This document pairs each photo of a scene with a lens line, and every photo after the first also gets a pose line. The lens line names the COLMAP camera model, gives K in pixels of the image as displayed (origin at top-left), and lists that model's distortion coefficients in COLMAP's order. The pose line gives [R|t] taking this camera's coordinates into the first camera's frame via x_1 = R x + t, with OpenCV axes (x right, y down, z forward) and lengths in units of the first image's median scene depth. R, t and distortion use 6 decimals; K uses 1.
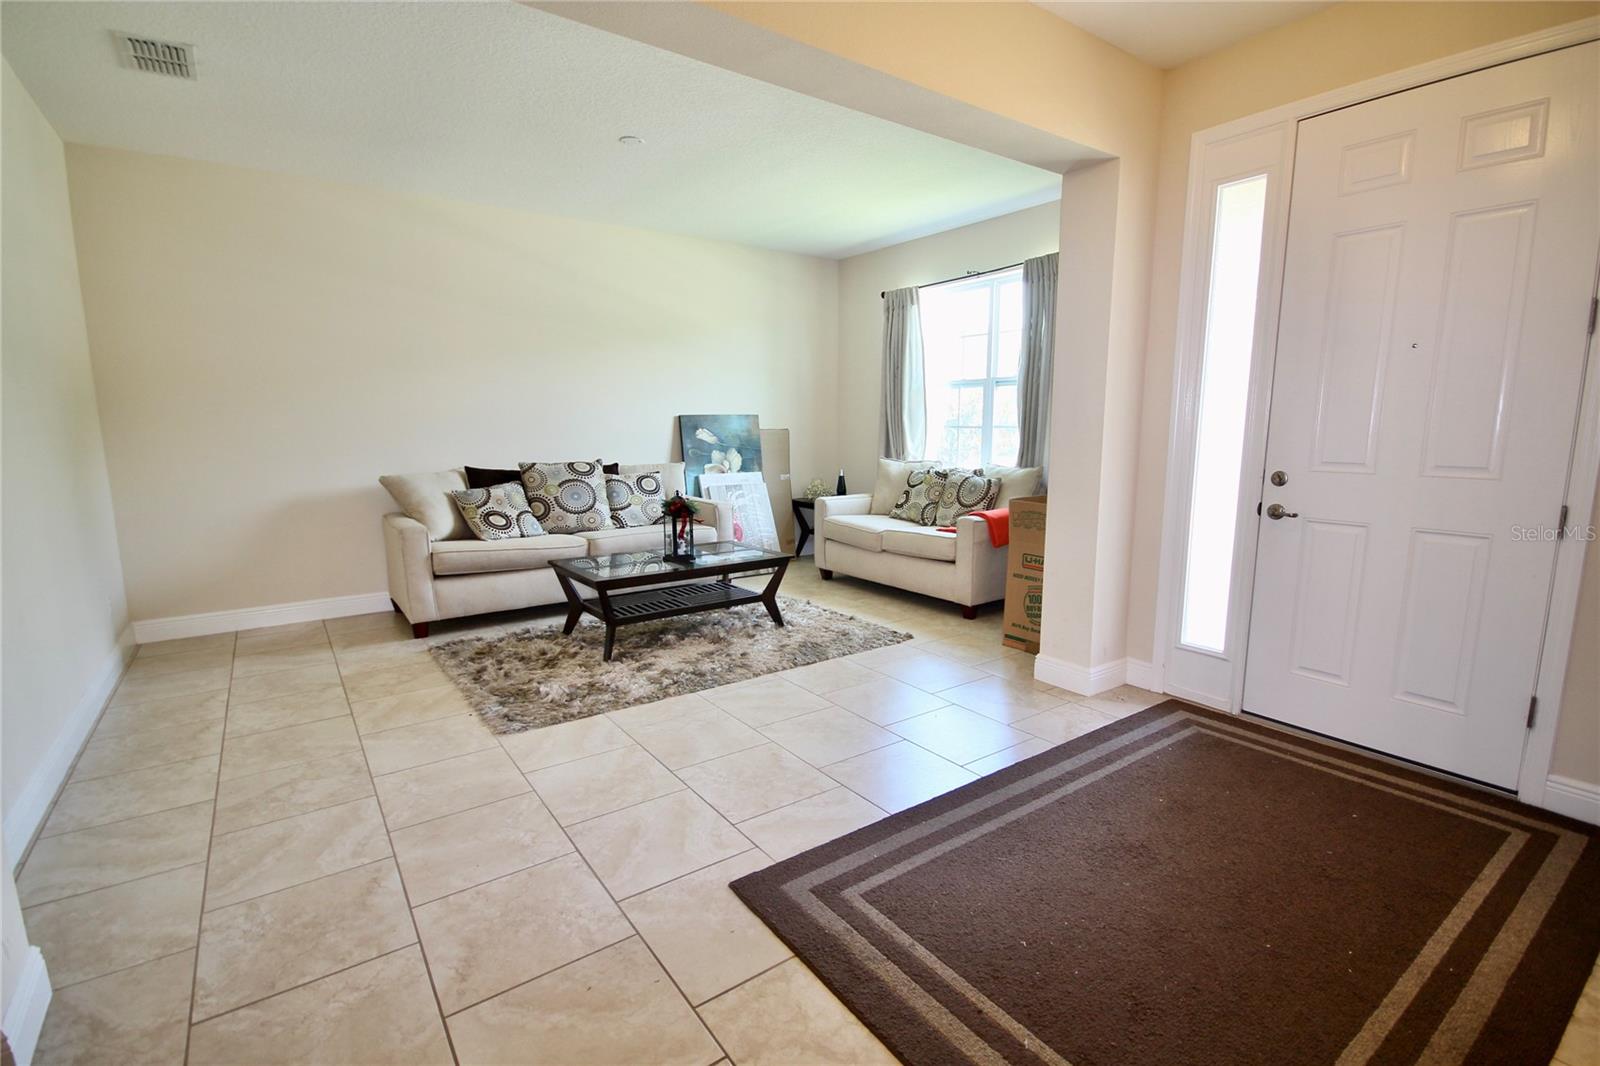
lens RADIAL K [[738.7, 0, 800.0], [0, 738.7, 533.0], [0, 0, 1]] dist [0.000685, -0.000032]
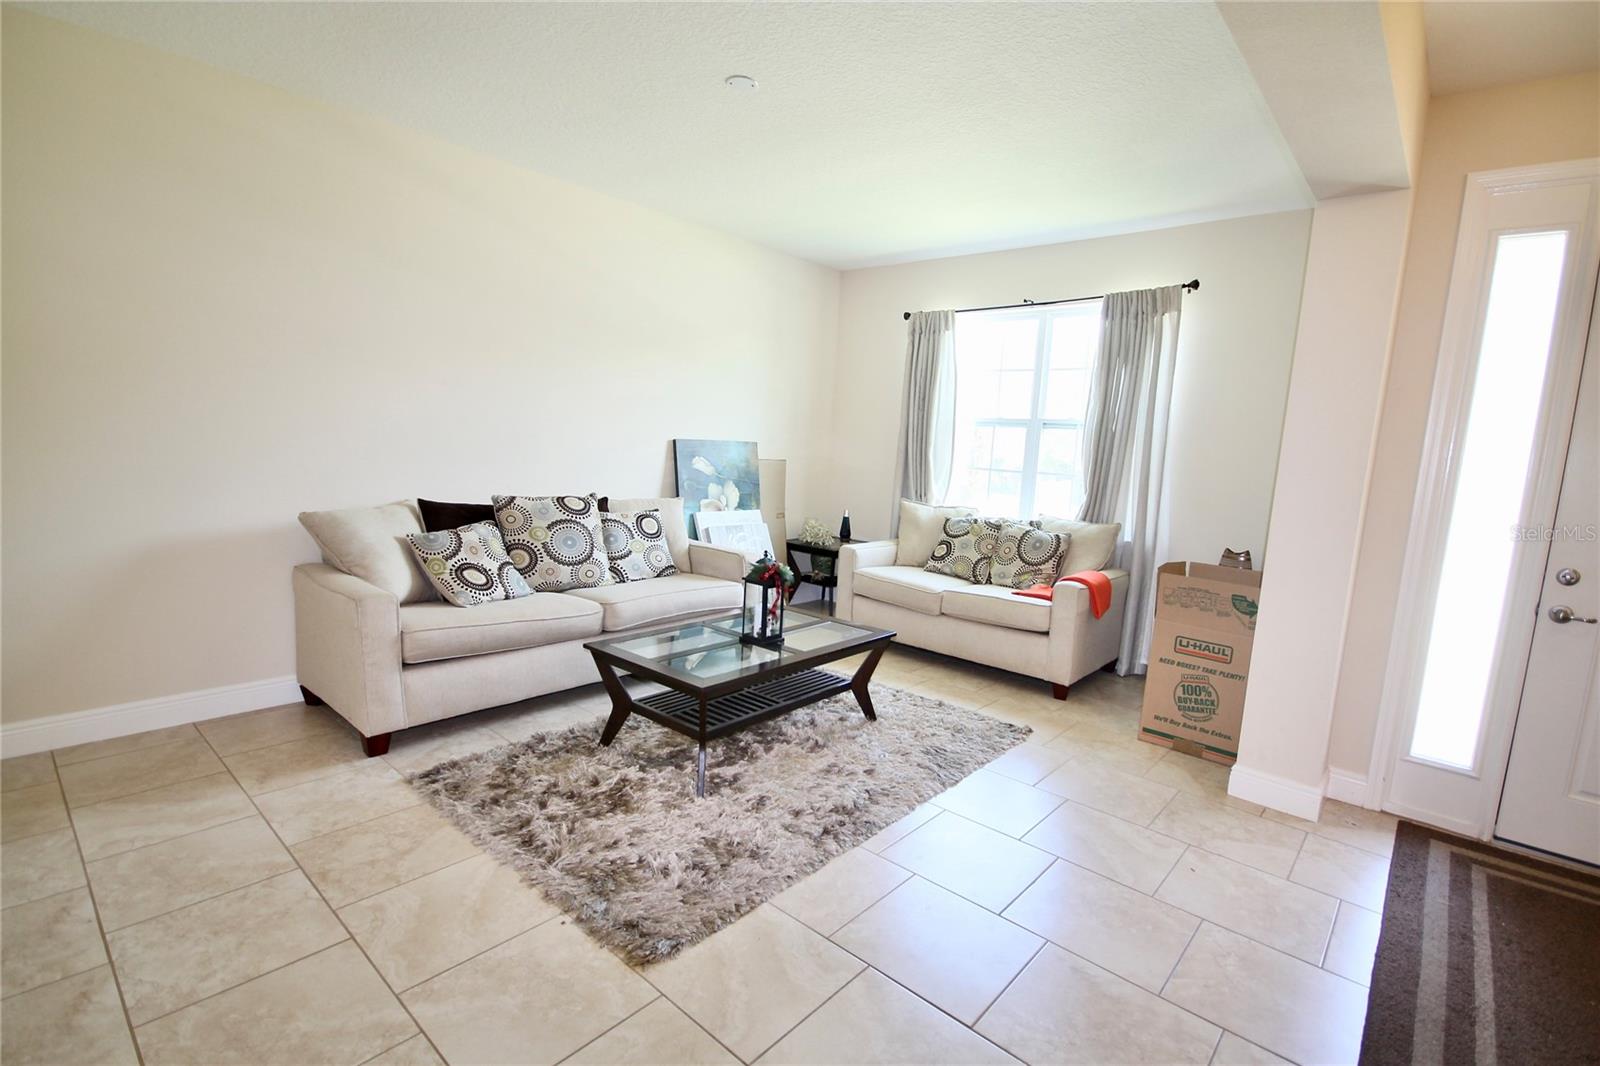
lens RADIAL K [[740.1, 0, 806.9], [0, 740.1, 539.0], [0, 0, 1]] dist [0.000755, -0.000248]
pose [[0.972757, 0.025373, 0.230435, -0.249815], [-0.023041, 0.999652, -0.012809, -0.050654], [-0.230680, 0.007150, 0.973003, 0.207041]]
